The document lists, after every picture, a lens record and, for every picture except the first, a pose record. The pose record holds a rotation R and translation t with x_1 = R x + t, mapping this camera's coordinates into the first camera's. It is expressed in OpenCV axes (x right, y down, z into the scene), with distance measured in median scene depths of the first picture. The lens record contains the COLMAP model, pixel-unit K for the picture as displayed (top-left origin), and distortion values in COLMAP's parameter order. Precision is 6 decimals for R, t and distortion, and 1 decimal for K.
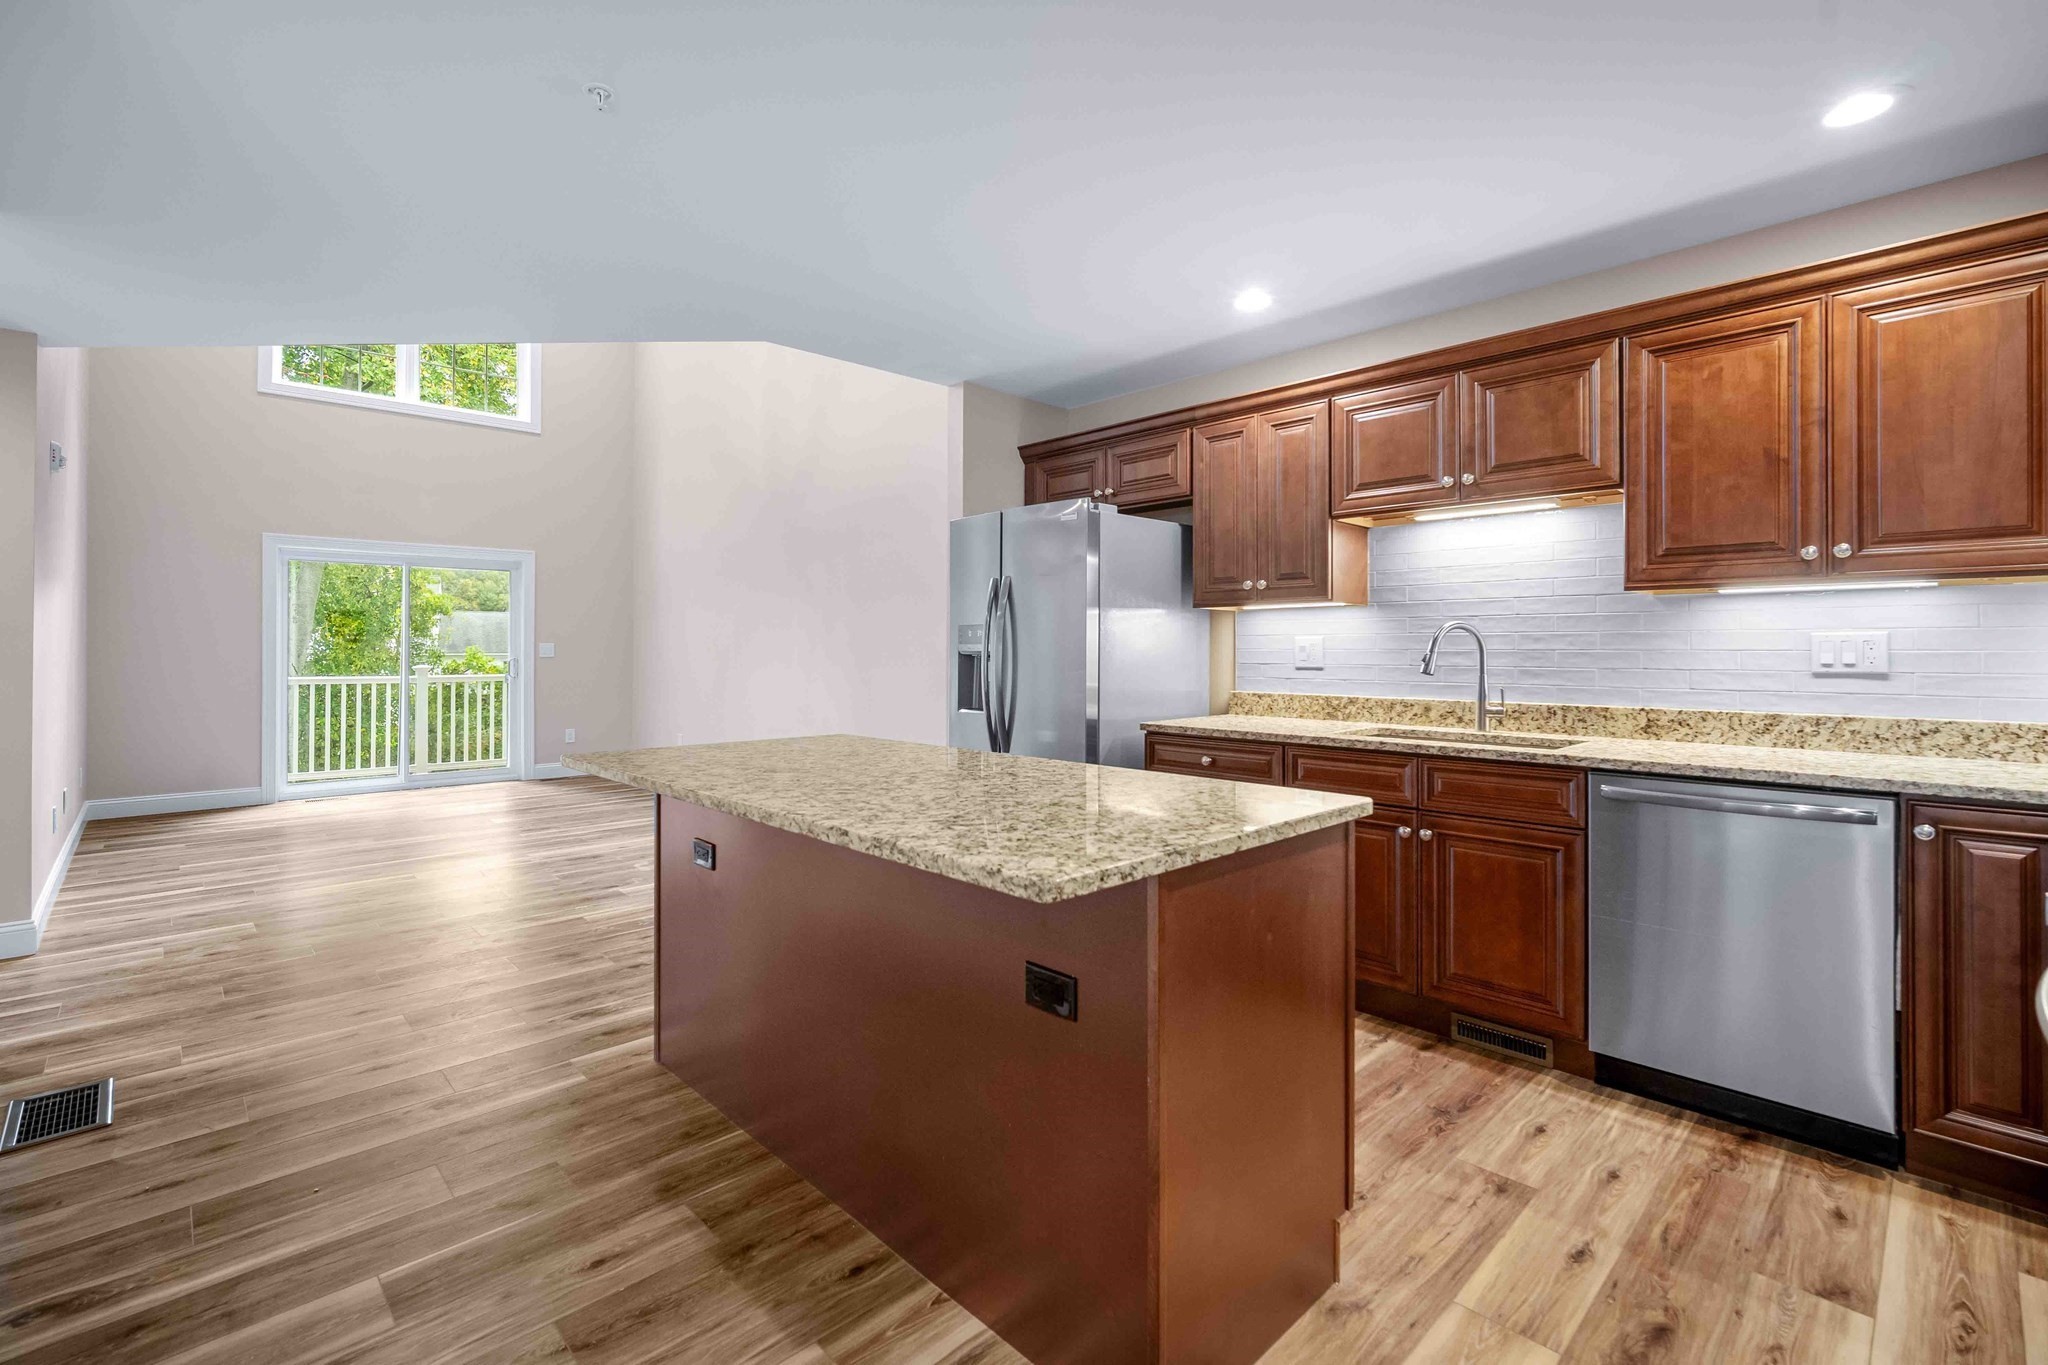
lens RADIAL K [[898.6, 0, 1016.3], [0, 898.6, 646.5], [0, 0, 1]] dist [-0.010597, 0.003054]
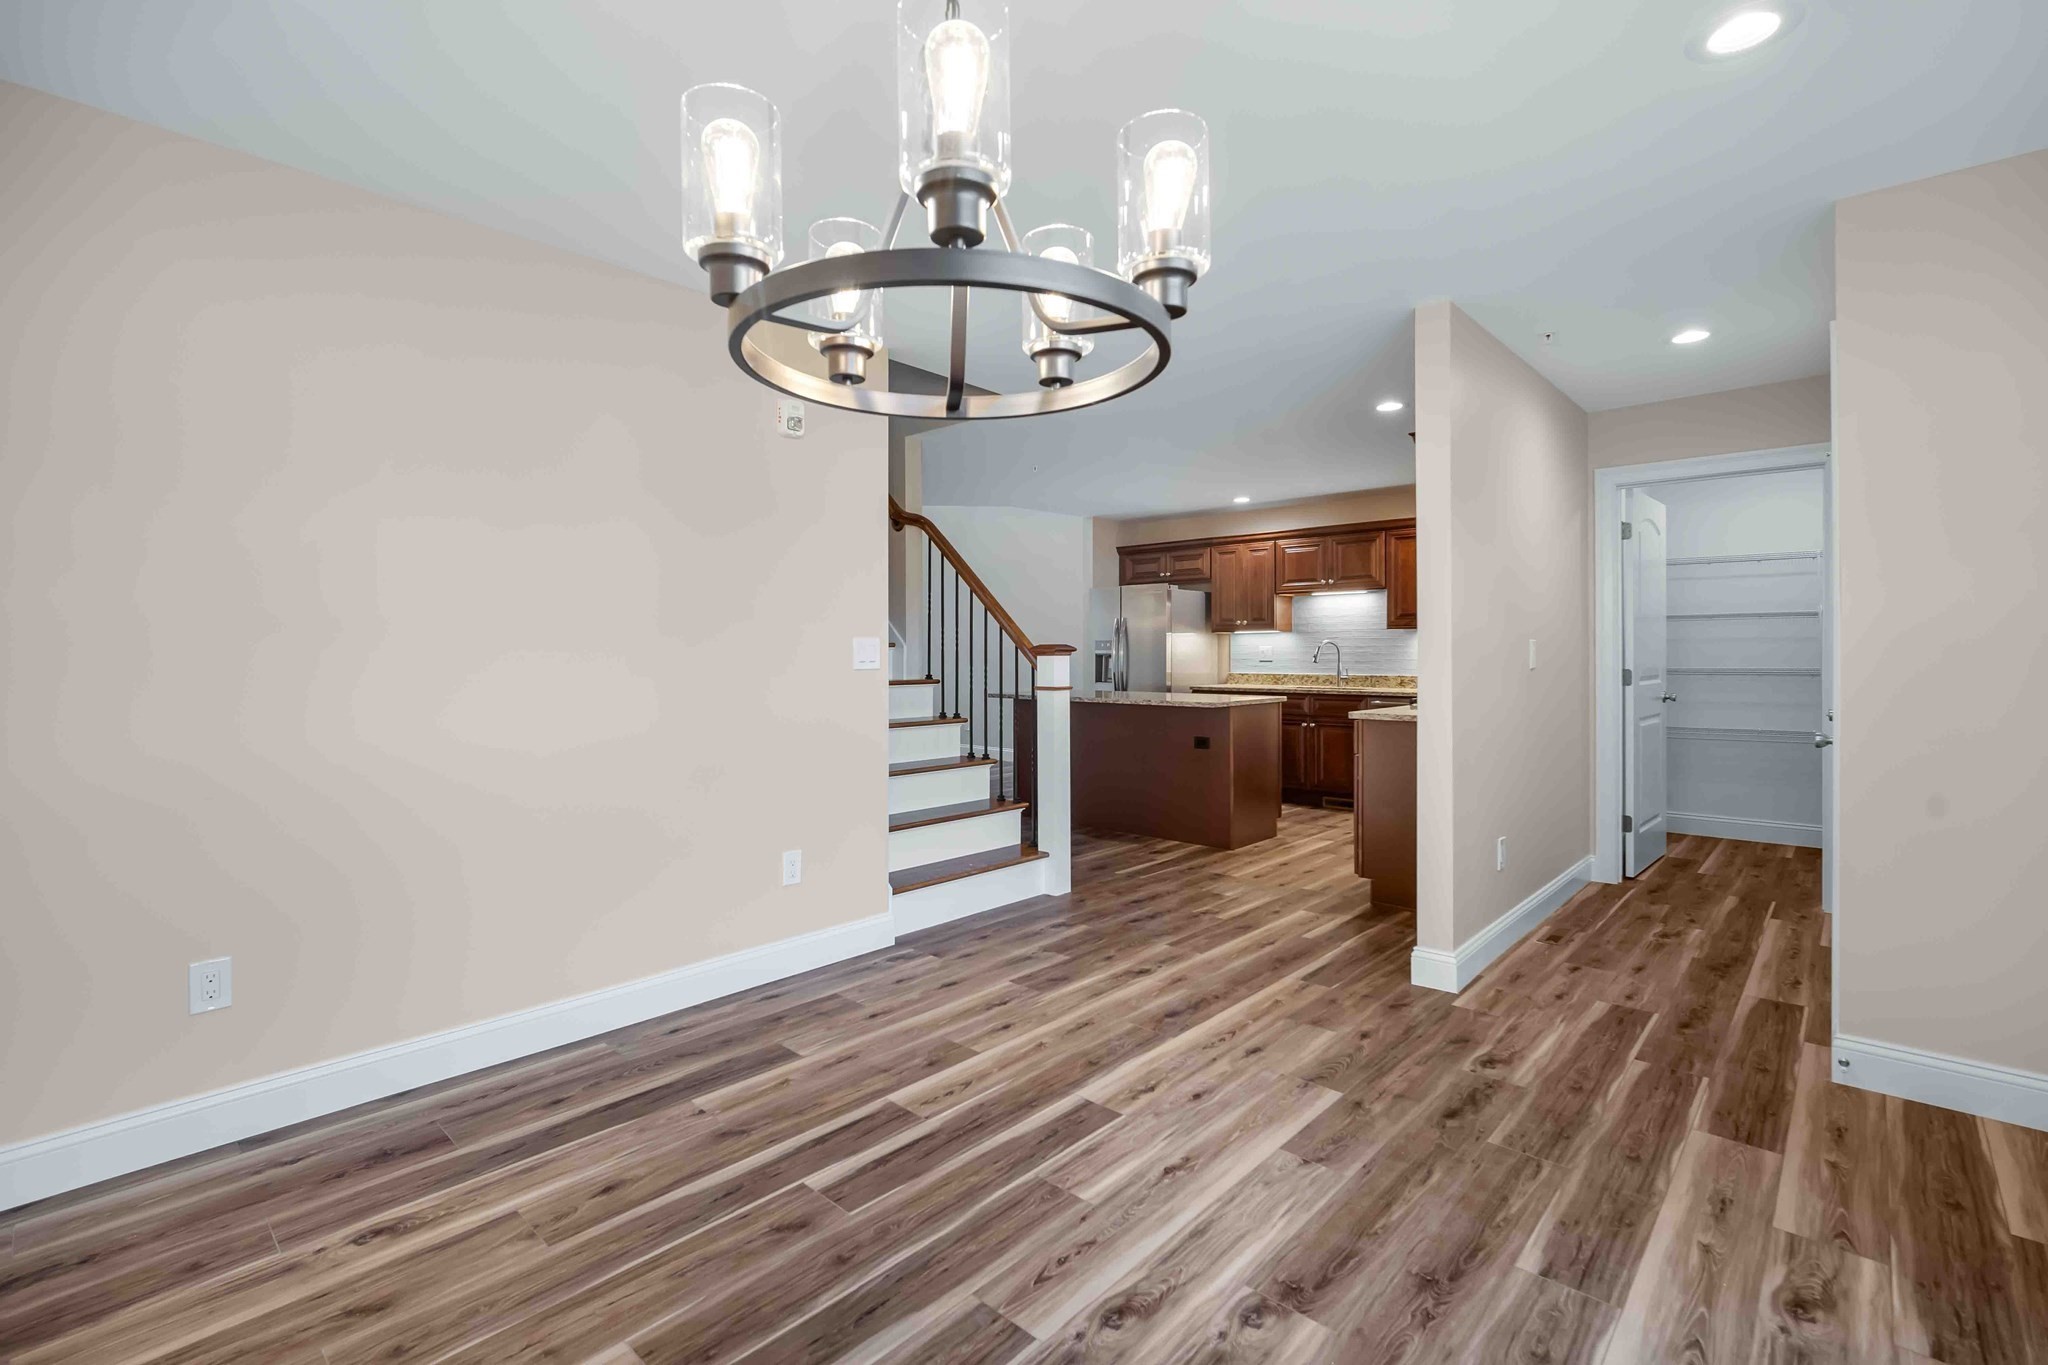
lens RADIAL K [[898.6, 0, 1012.5], [0, 898.6, 655.7], [0, 0, 1]] dist [-0.010597, 0.003054]
pose [[0.999025, -0.003888, 0.043987, -0.504745], [0.003437, 0.999941, 0.010332, -0.017040], [-0.044024, -0.010171, 0.998979, -1.509829]]
